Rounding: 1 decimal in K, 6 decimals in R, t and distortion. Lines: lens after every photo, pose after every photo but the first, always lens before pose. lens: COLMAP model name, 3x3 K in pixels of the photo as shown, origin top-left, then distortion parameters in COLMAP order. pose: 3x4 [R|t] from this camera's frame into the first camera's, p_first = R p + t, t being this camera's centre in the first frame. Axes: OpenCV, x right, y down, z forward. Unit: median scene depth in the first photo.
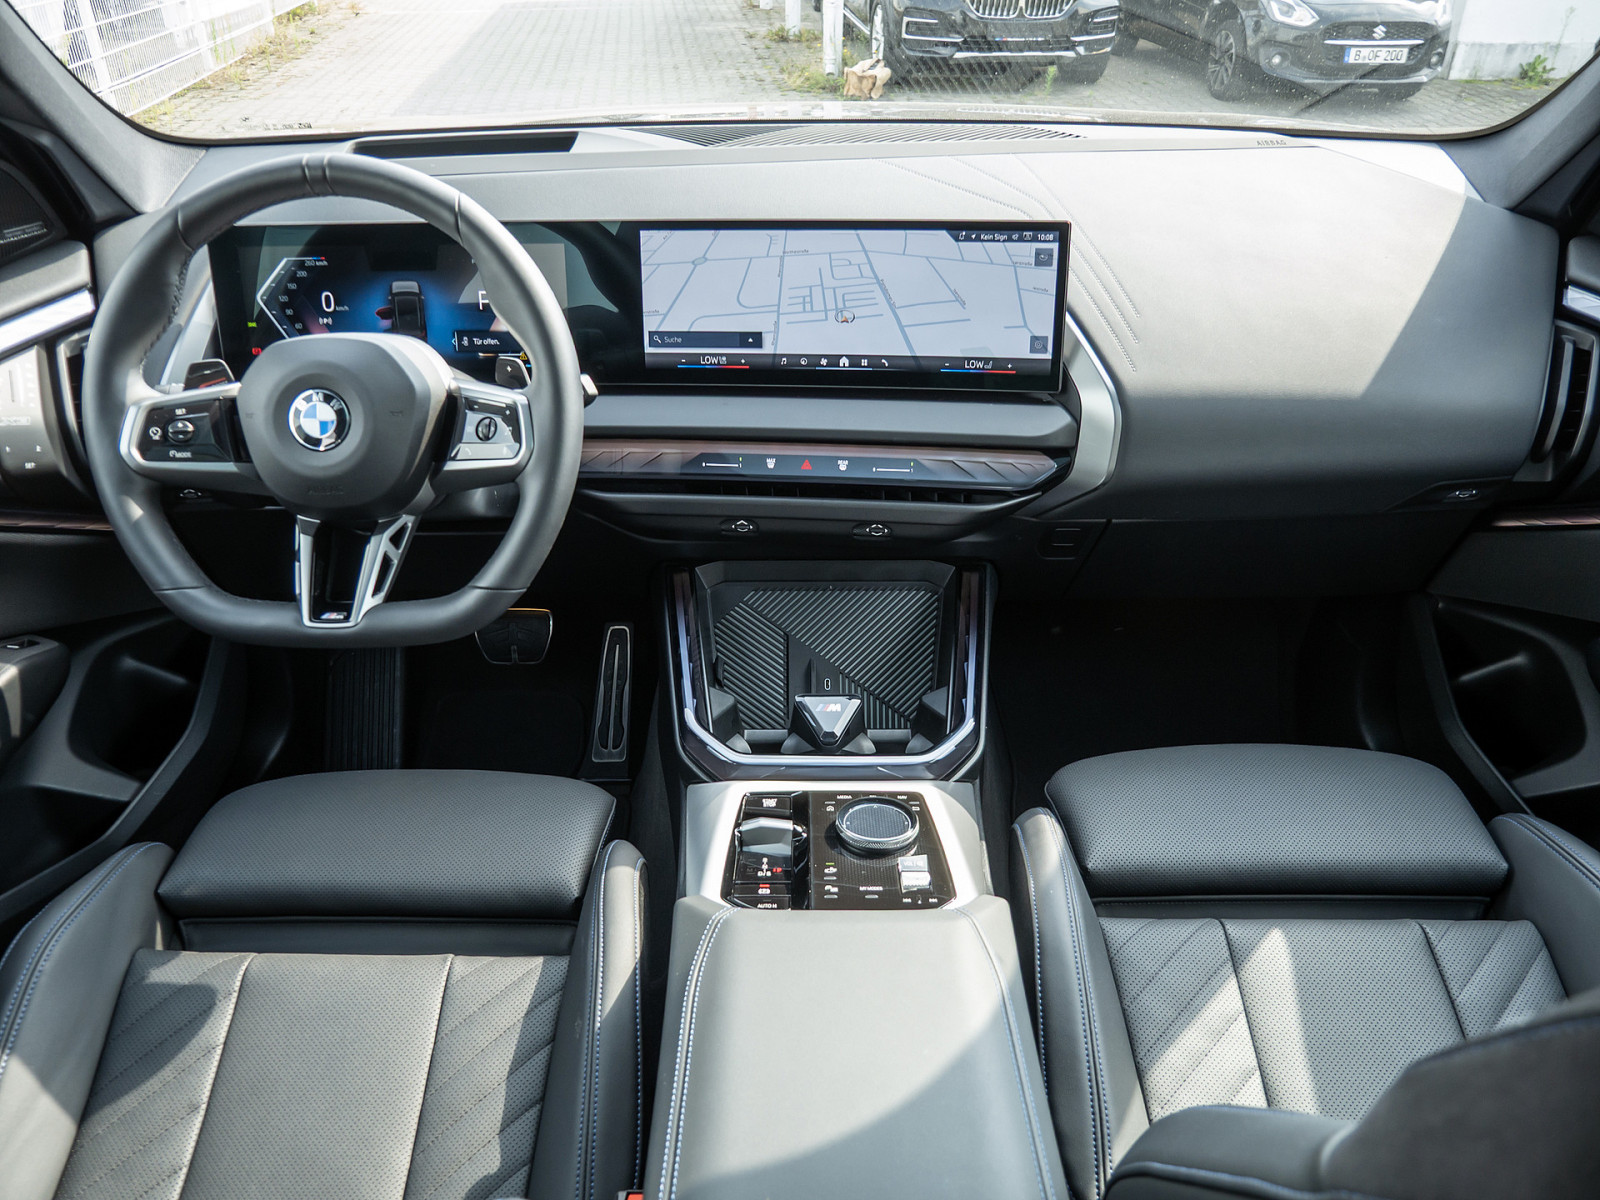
lens RADIAL K [[1145.9, 0, 800.0], [0, 1145.9, 600.0], [0, 0, 1]] dist [-0.048700, 0.004100]
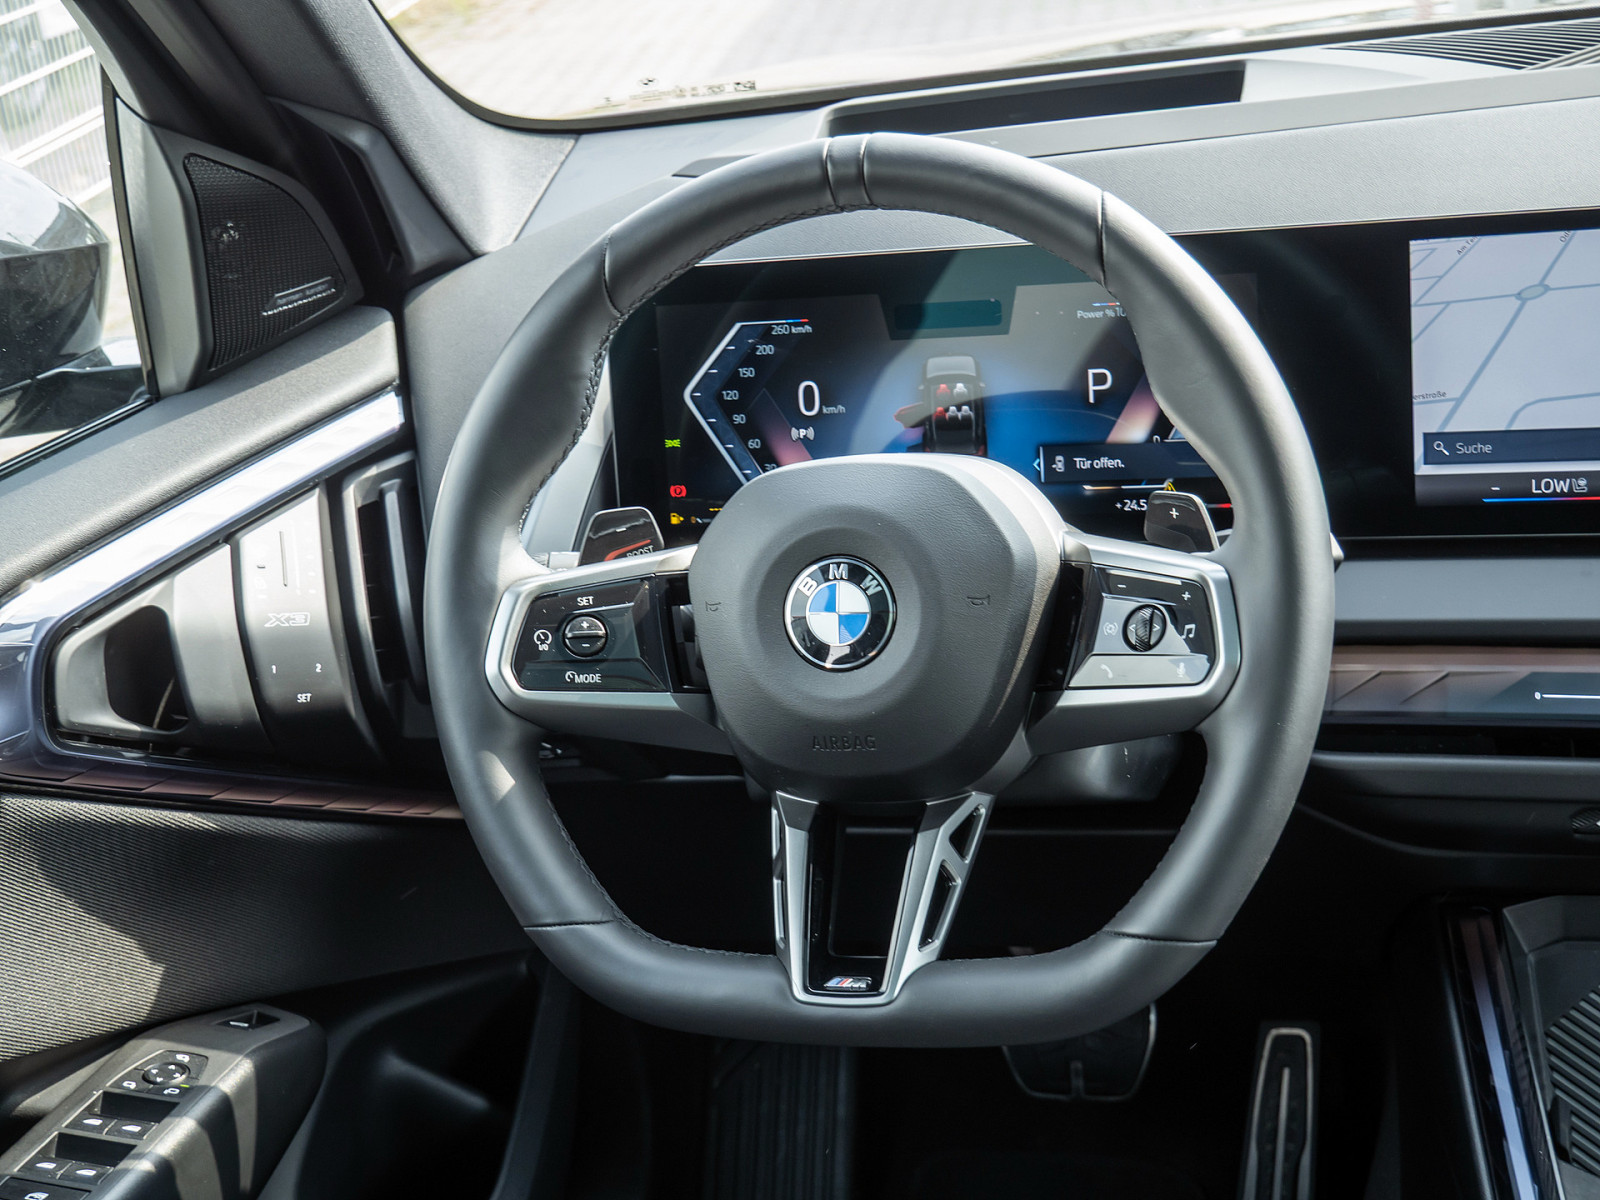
lens RADIAL K [[2364.6, 0, 800.0], [0, 2364.6, 600.0], [0, 0, 1]] dist [0.012555, -0.098073]
pose [[0.957281, -0.016617, -0.288682, -0.110771], [-0.029946, 0.987282, -0.156134, 0.010248], [0.287605, 0.158109, 0.944608, -0.063907]]
